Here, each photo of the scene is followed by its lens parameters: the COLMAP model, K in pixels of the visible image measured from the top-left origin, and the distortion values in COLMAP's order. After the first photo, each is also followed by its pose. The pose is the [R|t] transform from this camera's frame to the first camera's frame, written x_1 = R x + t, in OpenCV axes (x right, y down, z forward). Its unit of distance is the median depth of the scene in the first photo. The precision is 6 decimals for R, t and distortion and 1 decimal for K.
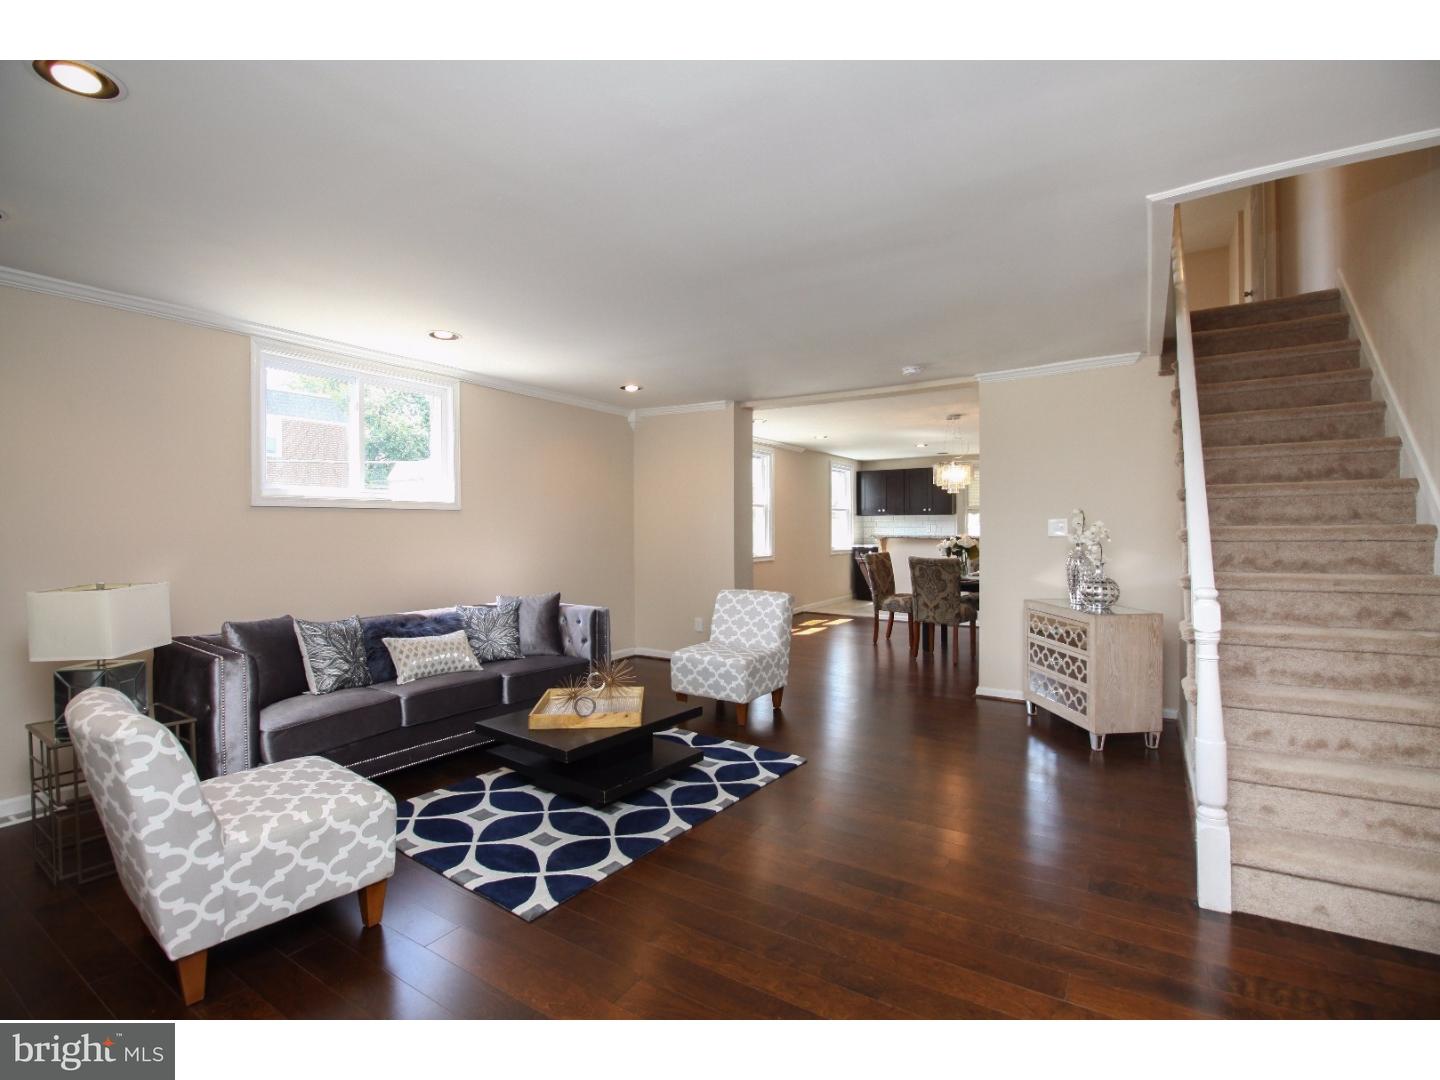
lens RADIAL K [[670.0, 0, 720.6], [0, 670.0, 527.1], [0, 0, 1]] dist [0.001407, -0.013983]
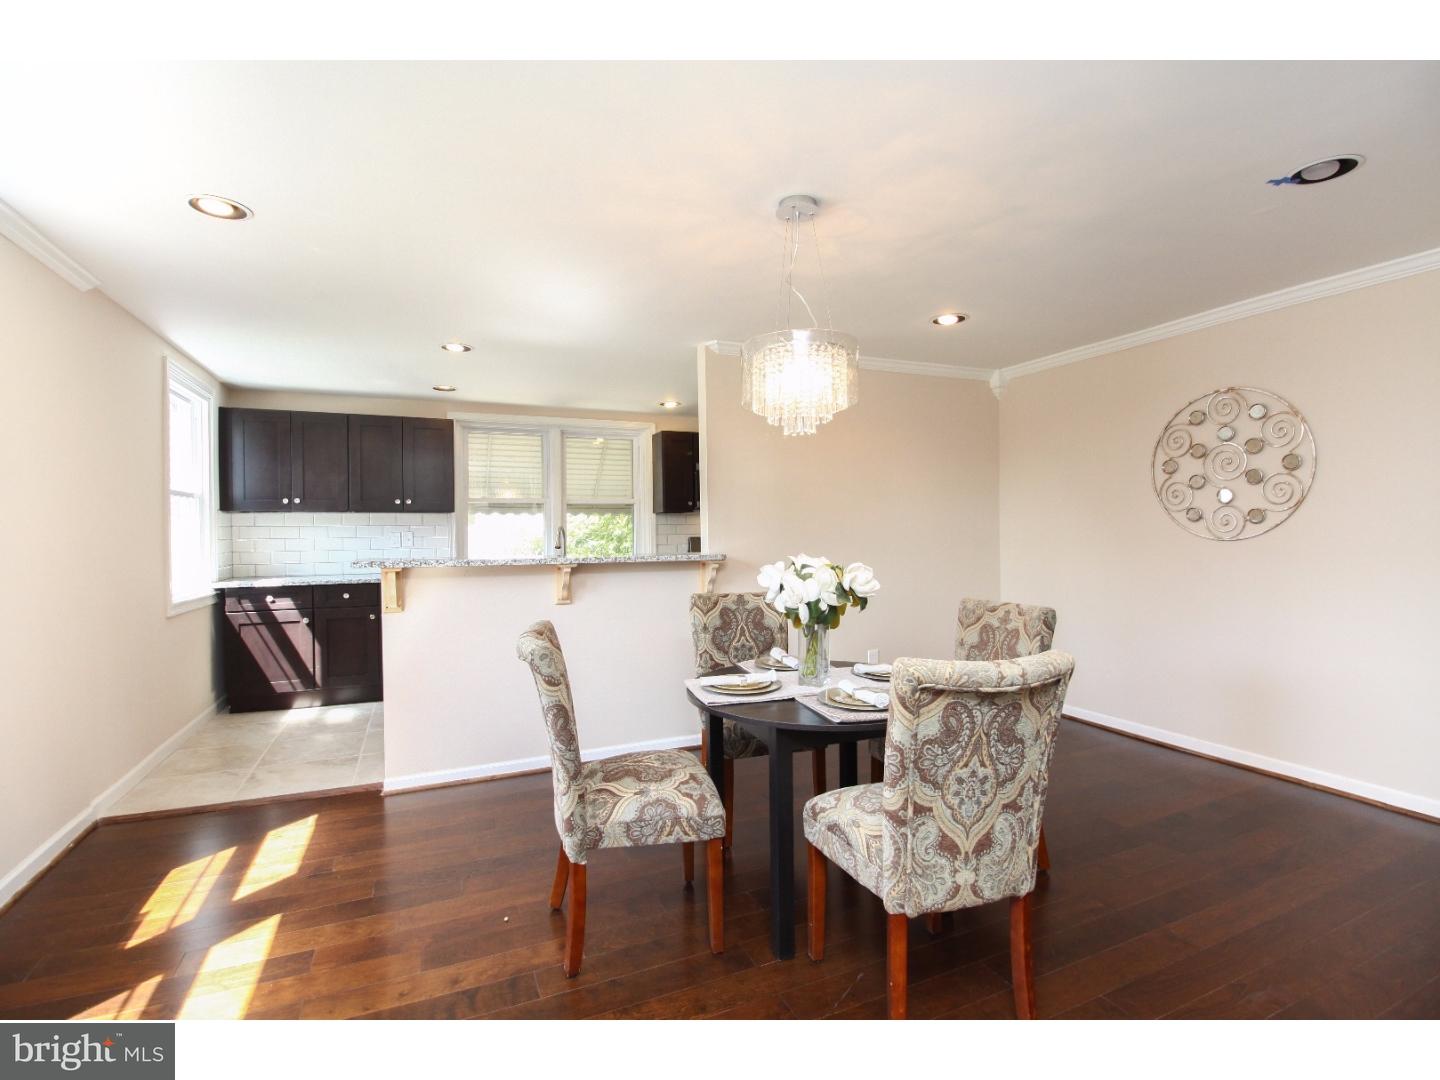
lens RADIAL K [[670.0, 0, 720.6], [0, 670.0, 527.1], [0, 0, 1]] dist [0.001407, -0.013983]
pose [[0.552835, 0.004825, 0.833277, 0.055693], [0.007757, 0.999910, -0.010935, -0.000544], [-0.833255, 0.012509, 0.552747, 1.008431]]
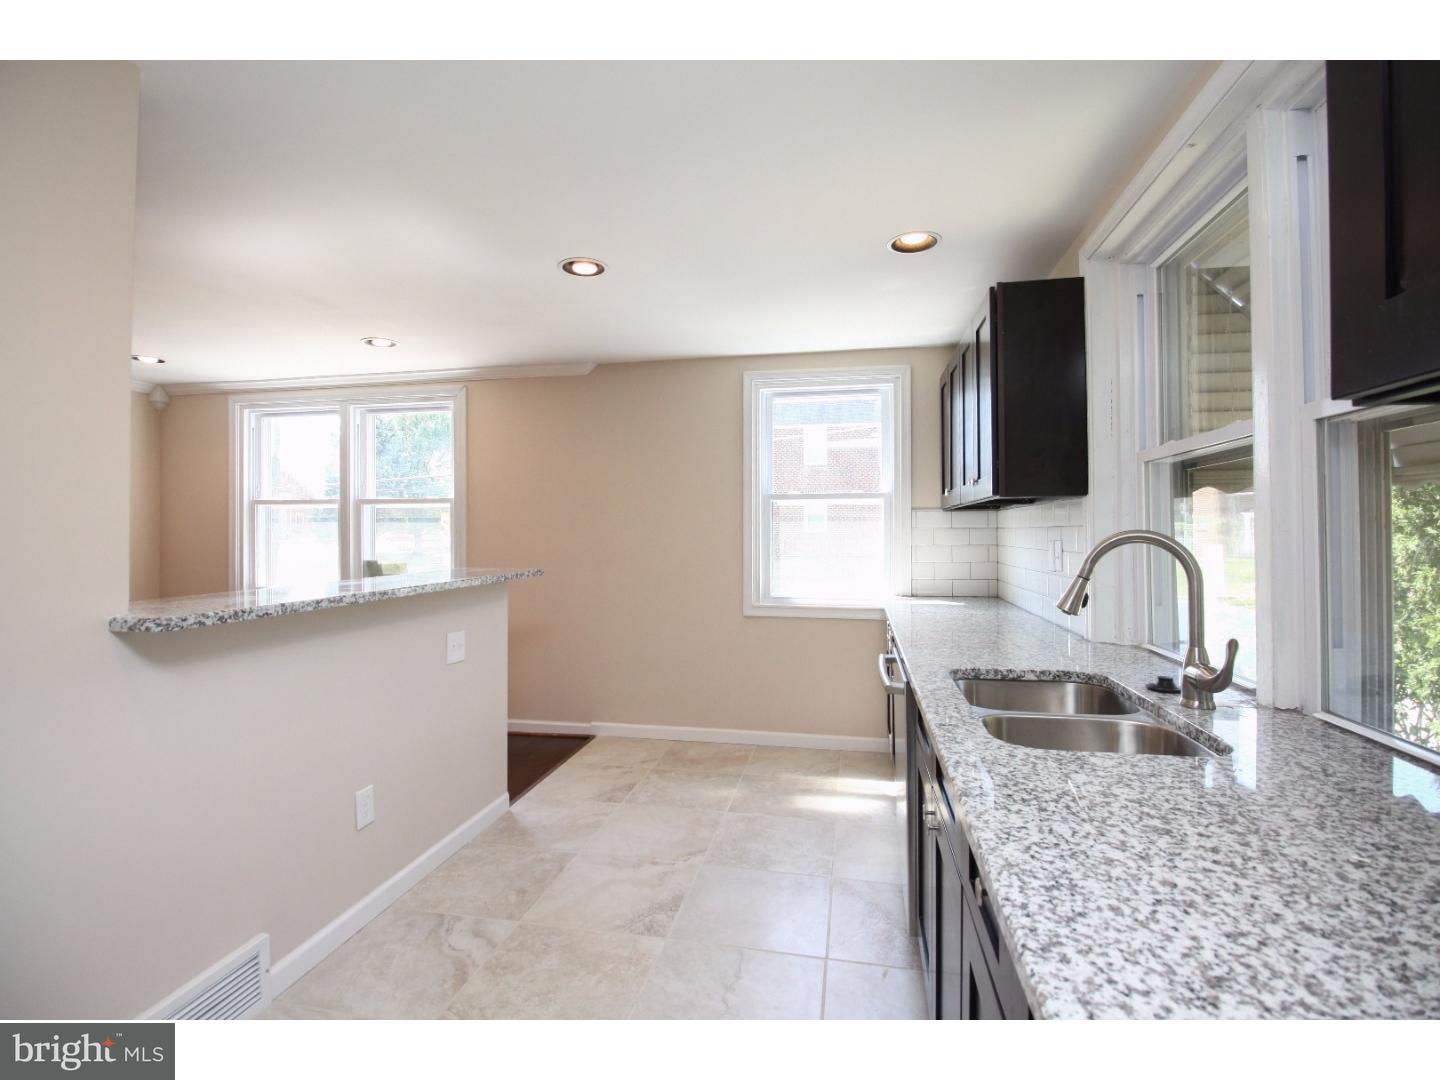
lens RADIAL K [[686.1, 0, 723.6], [0, 686.1, 531.1], [0, 0, 1]] dist [0.003225, -0.014610]
pose [[0.376186, 0.007600, -0.926513, 0.953261], [-0.005505, 0.999967, 0.005968, -0.015472], [0.926528, 0.002855, 0.376215, 1.530150]]
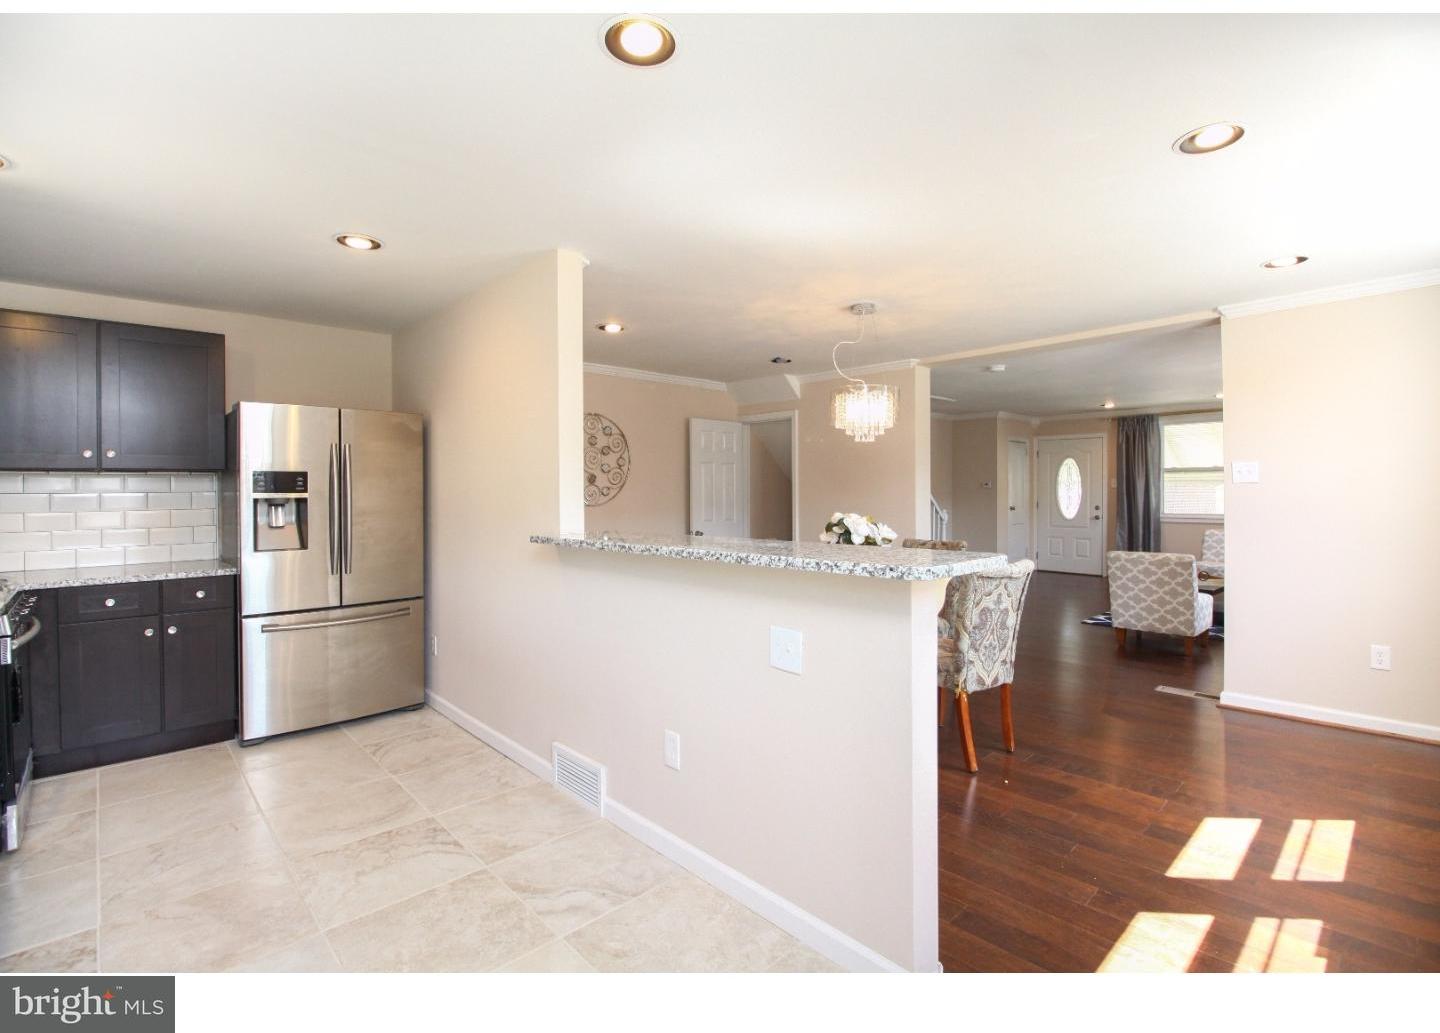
lens RADIAL K [[664.0, 0, 724.9], [0, 664.0, 481.2], [0, 0, 1]] dist [-0.026087, -0.000852]
pose [[-0.970086, 0.023817, 0.241590, 0.388198], [0.020762, 0.999669, -0.015185, -0.009988], [-0.241872, -0.009715, -0.970260, 1.866541]]
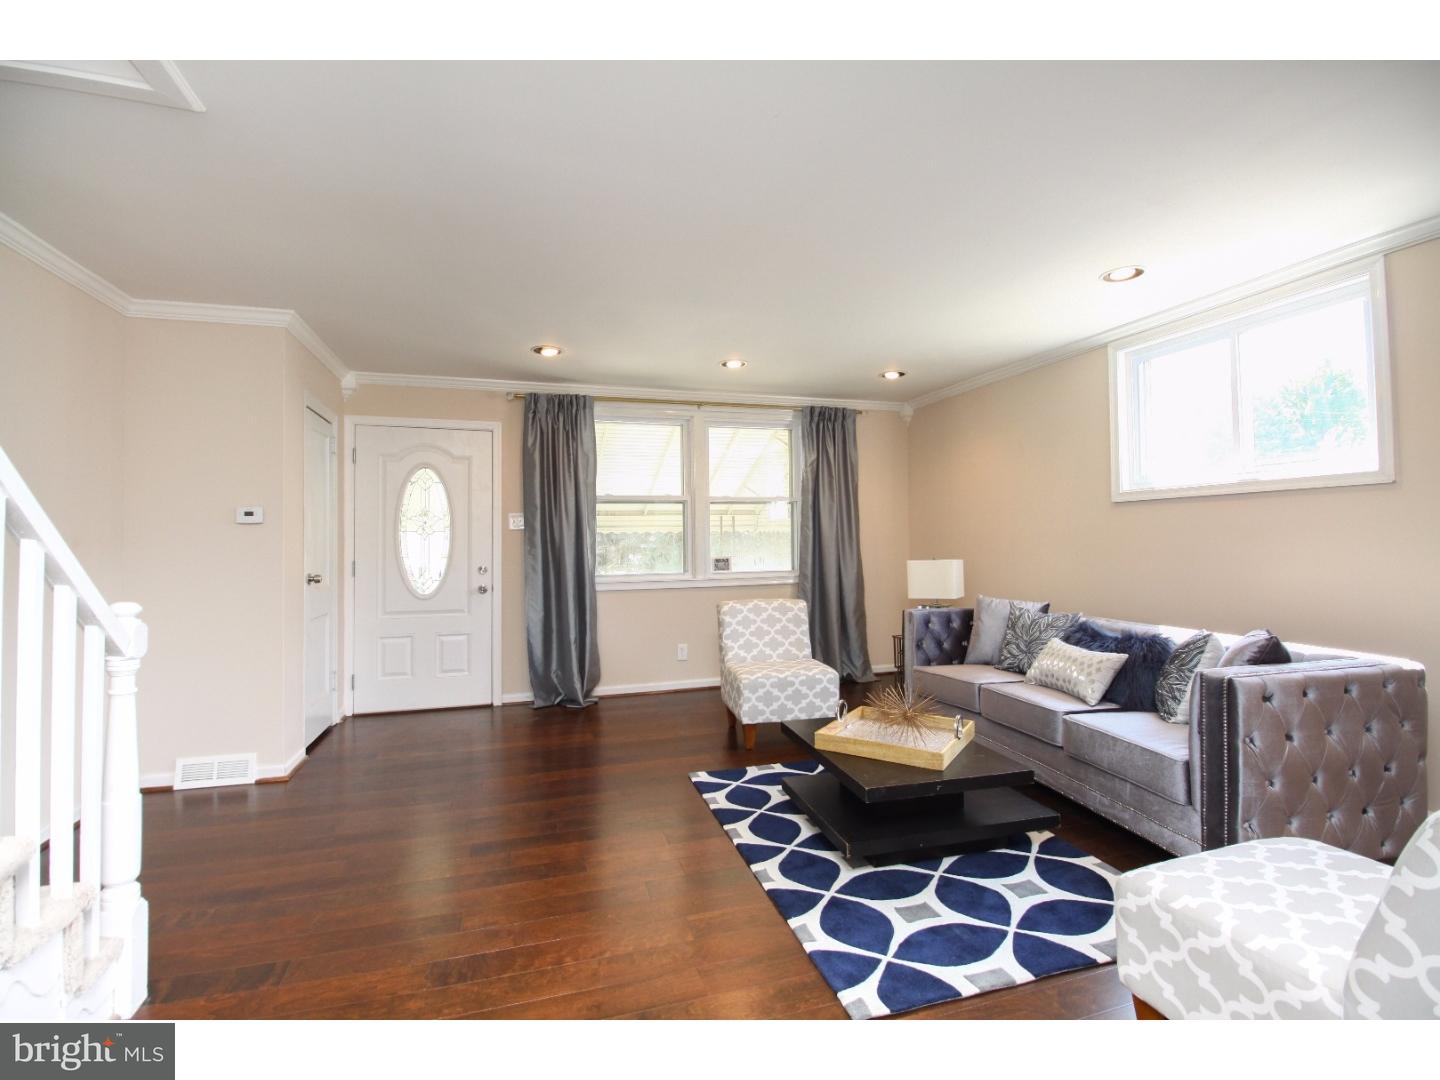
lens RADIAL K [[670.0, 0, 720.6], [0, 670.0, 527.1], [0, 0, 1]] dist [0.001407, -0.013983]
pose [[-0.637843, 0.004541, -0.770153, 0.338829], [0.021265, 0.999705, -0.011718, 0.013895], [0.769873, -0.023851, -0.637751, 0.798490]]
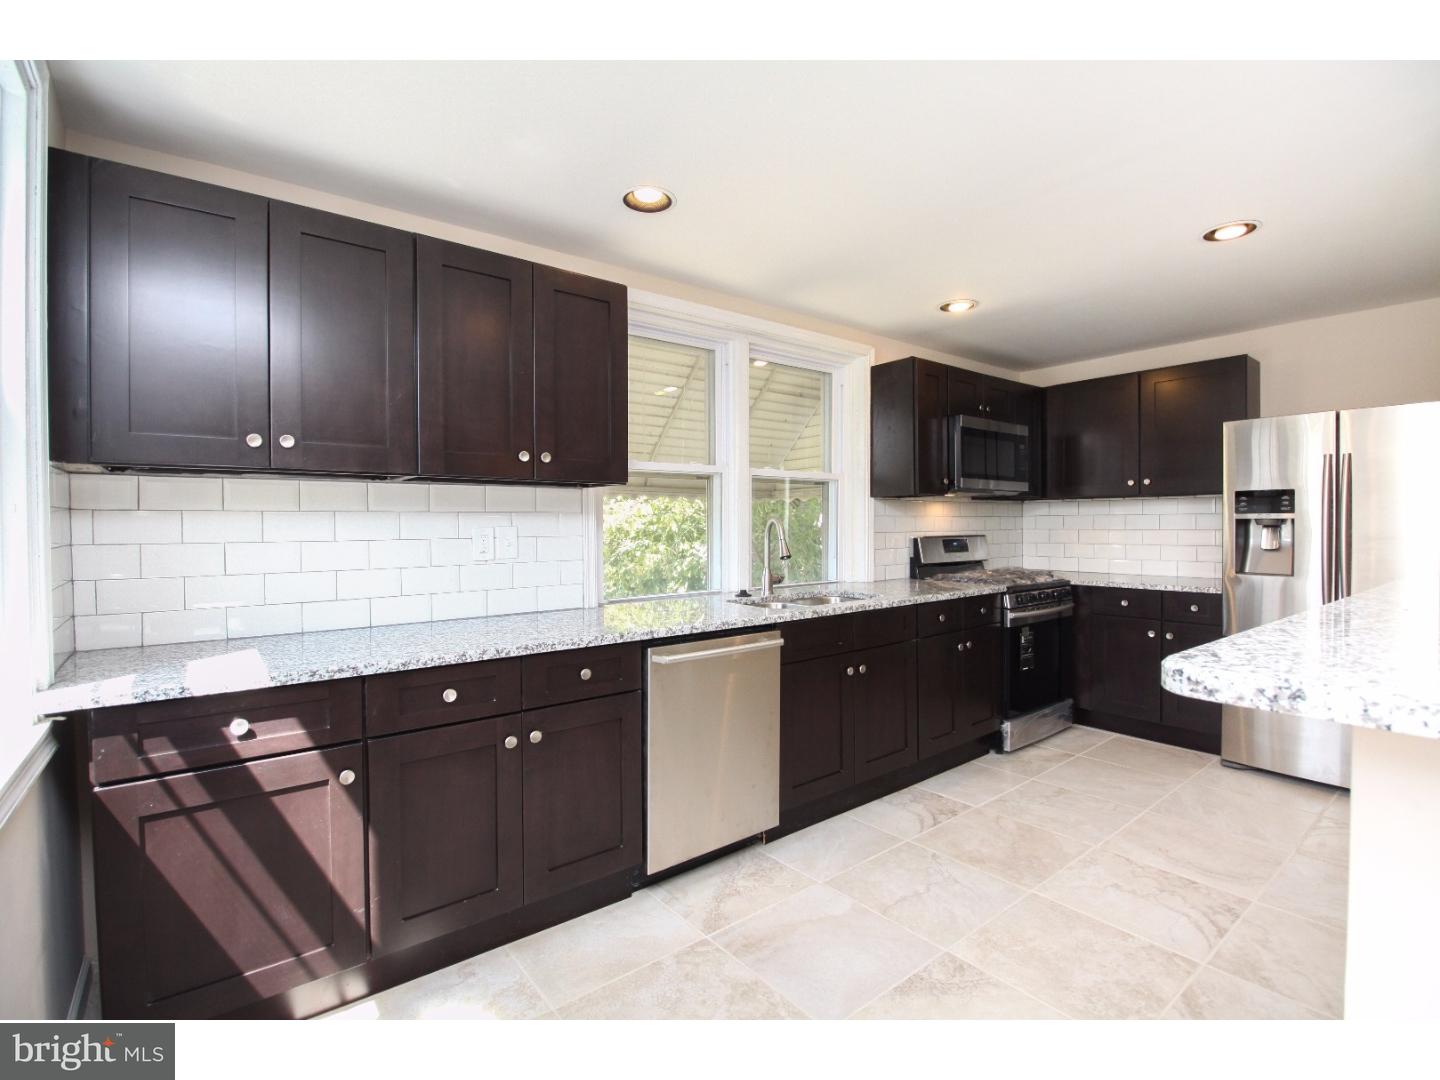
lens RADIAL K [[670.0, 0, 720.6], [0, 670.0, 527.1], [0, 0, 1]] dist [0.001407, -0.013983]
pose [[0.328282, 0.001967, 0.944578, 0.238777], [0.004723, 0.999982, -0.003723, -0.005246], [-0.944568, 0.005683, 0.328267, 1.638451]]
